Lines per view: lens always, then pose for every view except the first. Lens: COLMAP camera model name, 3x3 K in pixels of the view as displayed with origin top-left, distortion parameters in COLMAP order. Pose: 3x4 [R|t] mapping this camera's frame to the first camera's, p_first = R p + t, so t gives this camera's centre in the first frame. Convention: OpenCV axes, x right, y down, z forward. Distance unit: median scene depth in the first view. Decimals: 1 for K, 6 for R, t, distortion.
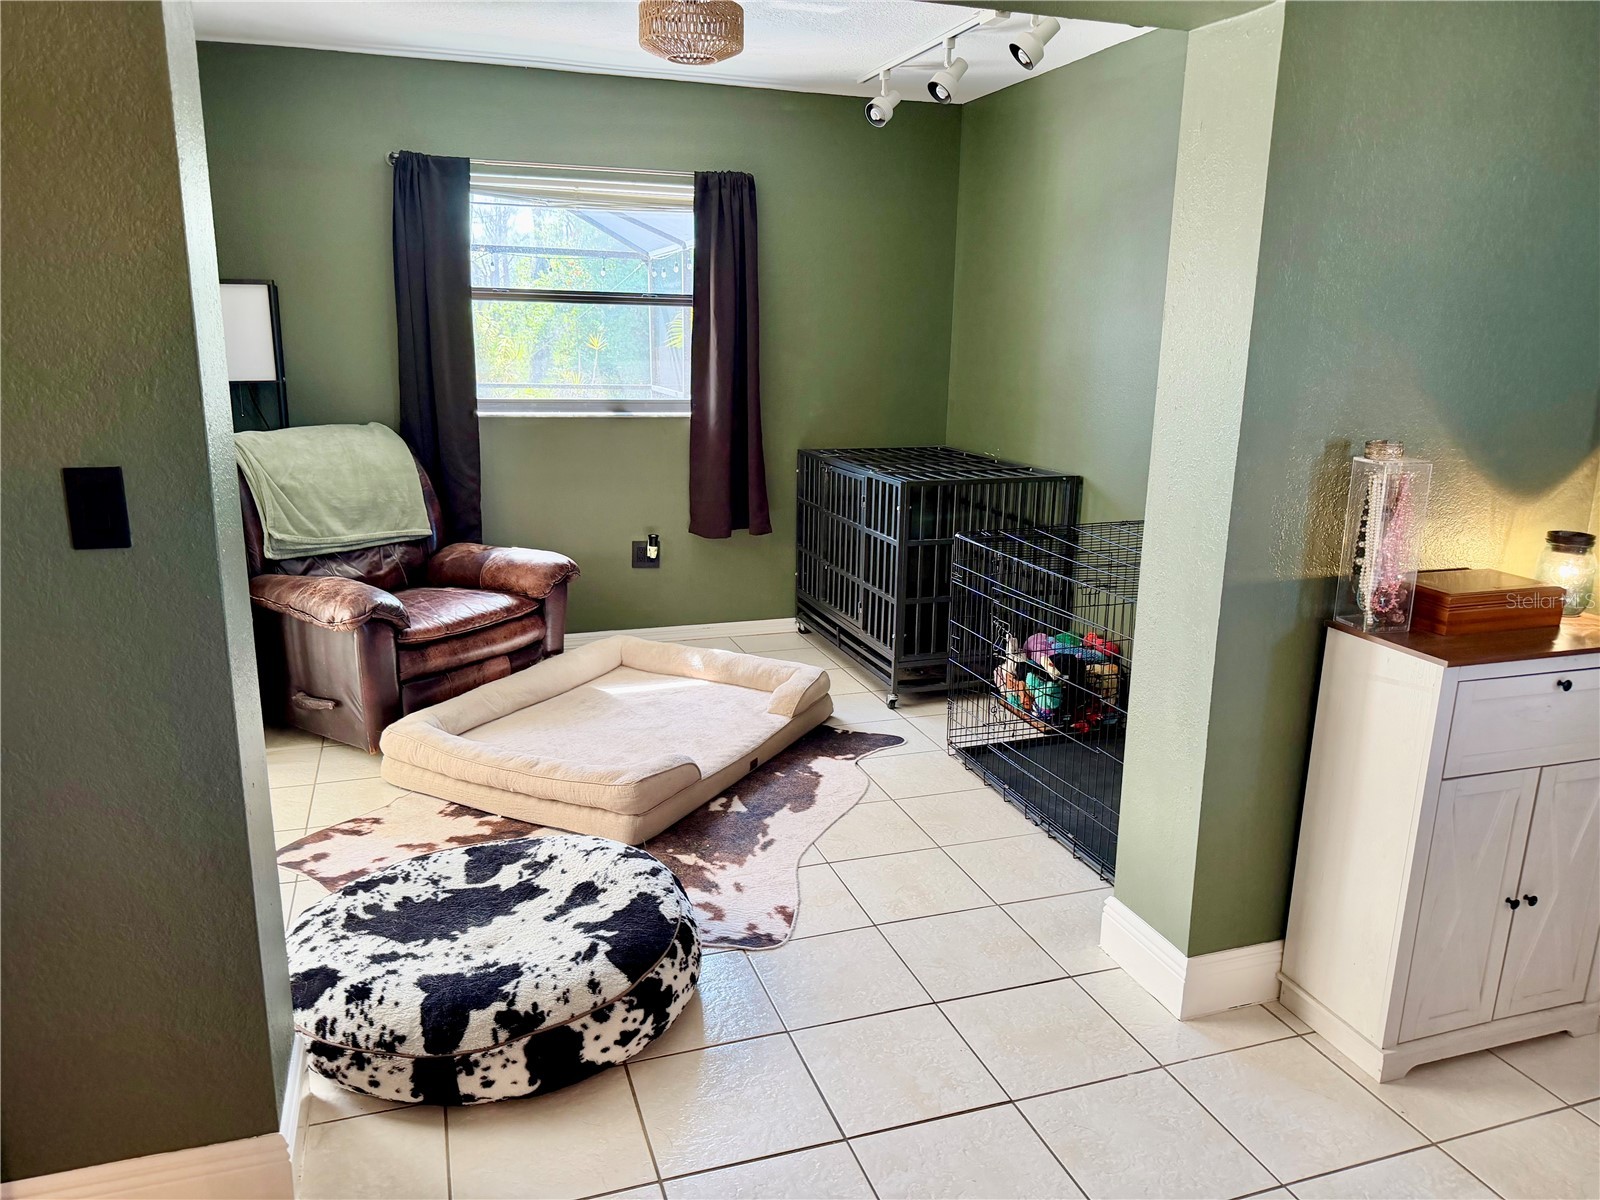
lens RADIAL K [[1109.1, 0, 800.0], [0, 1109.1, 600.0], [0, 0, 1]] dist [0.001524, 0.000217]
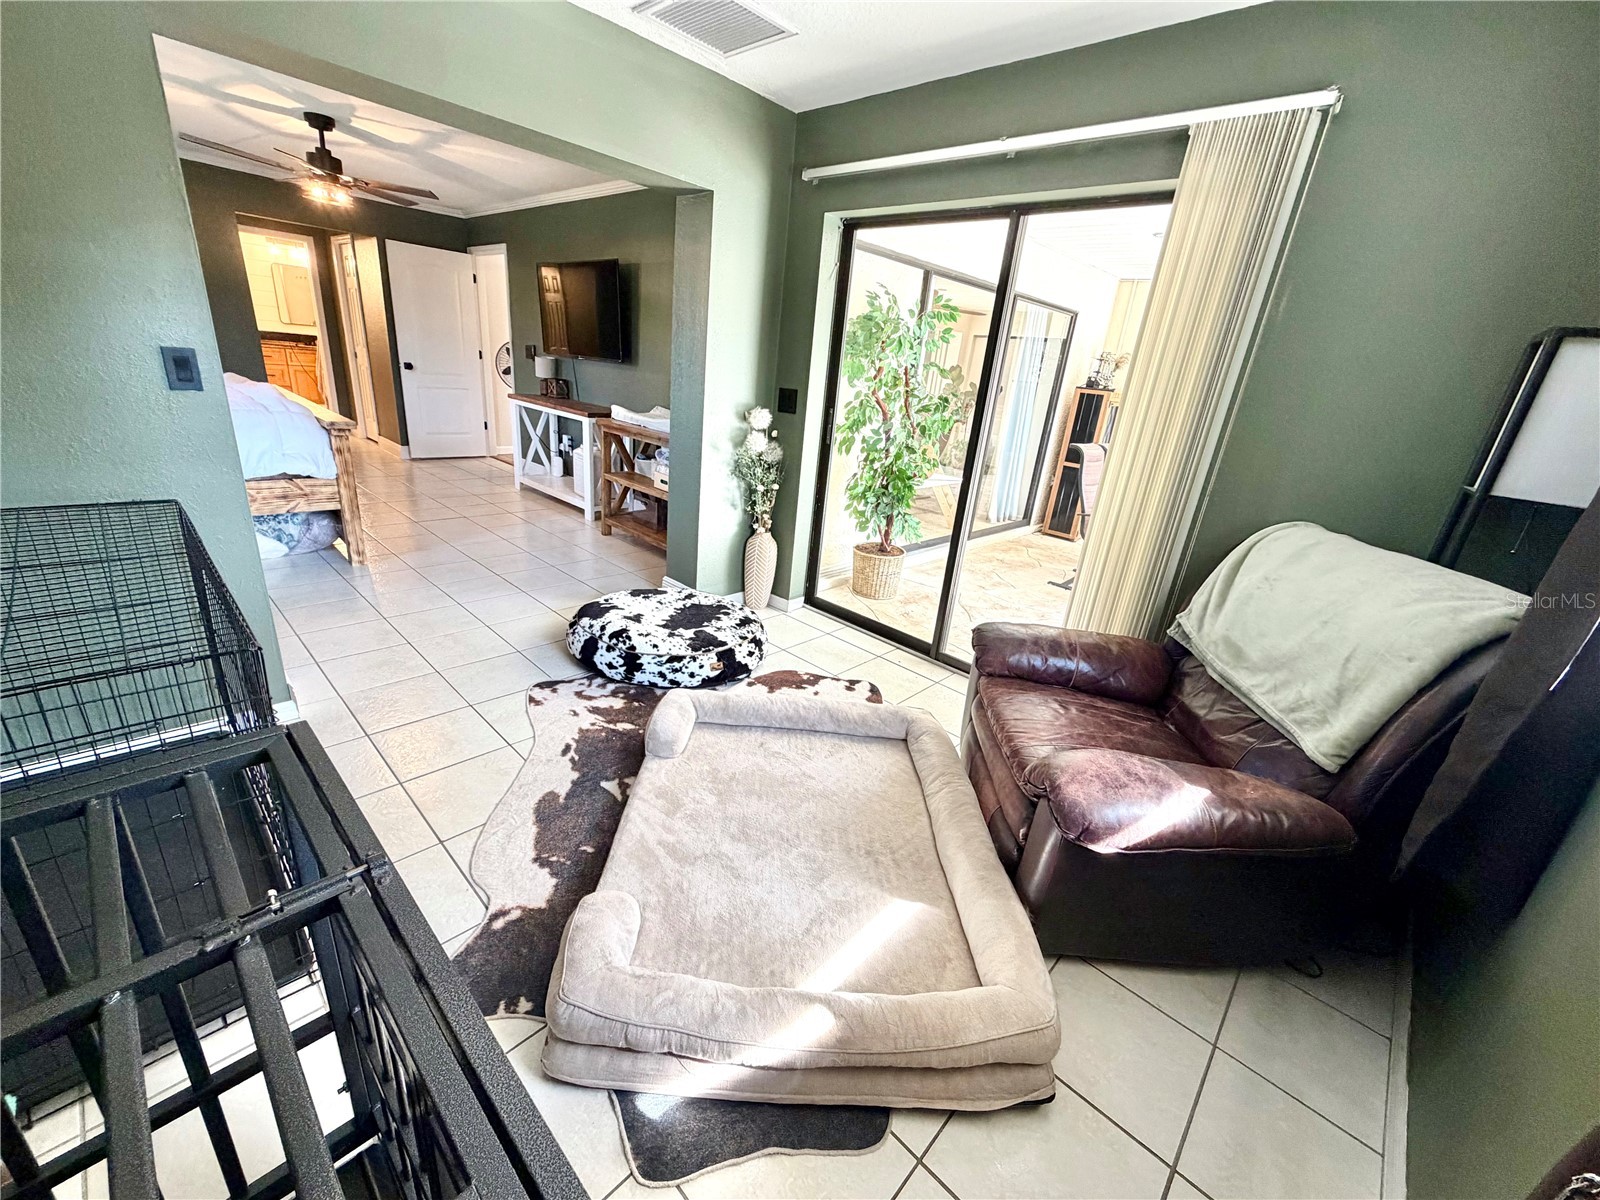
lens RADIAL K [[637.8, 0, 800.0], [0, 637.8, 600.0], [0, 0, 1]] dist [-0.002116, -0.000026]
pose [[-0.877200, 0.067763, -0.475319, 0.071363], [-0.216634, 0.827628, 0.517786, -0.356089], [0.428474, 0.557172, -0.711316, 1.606237]]
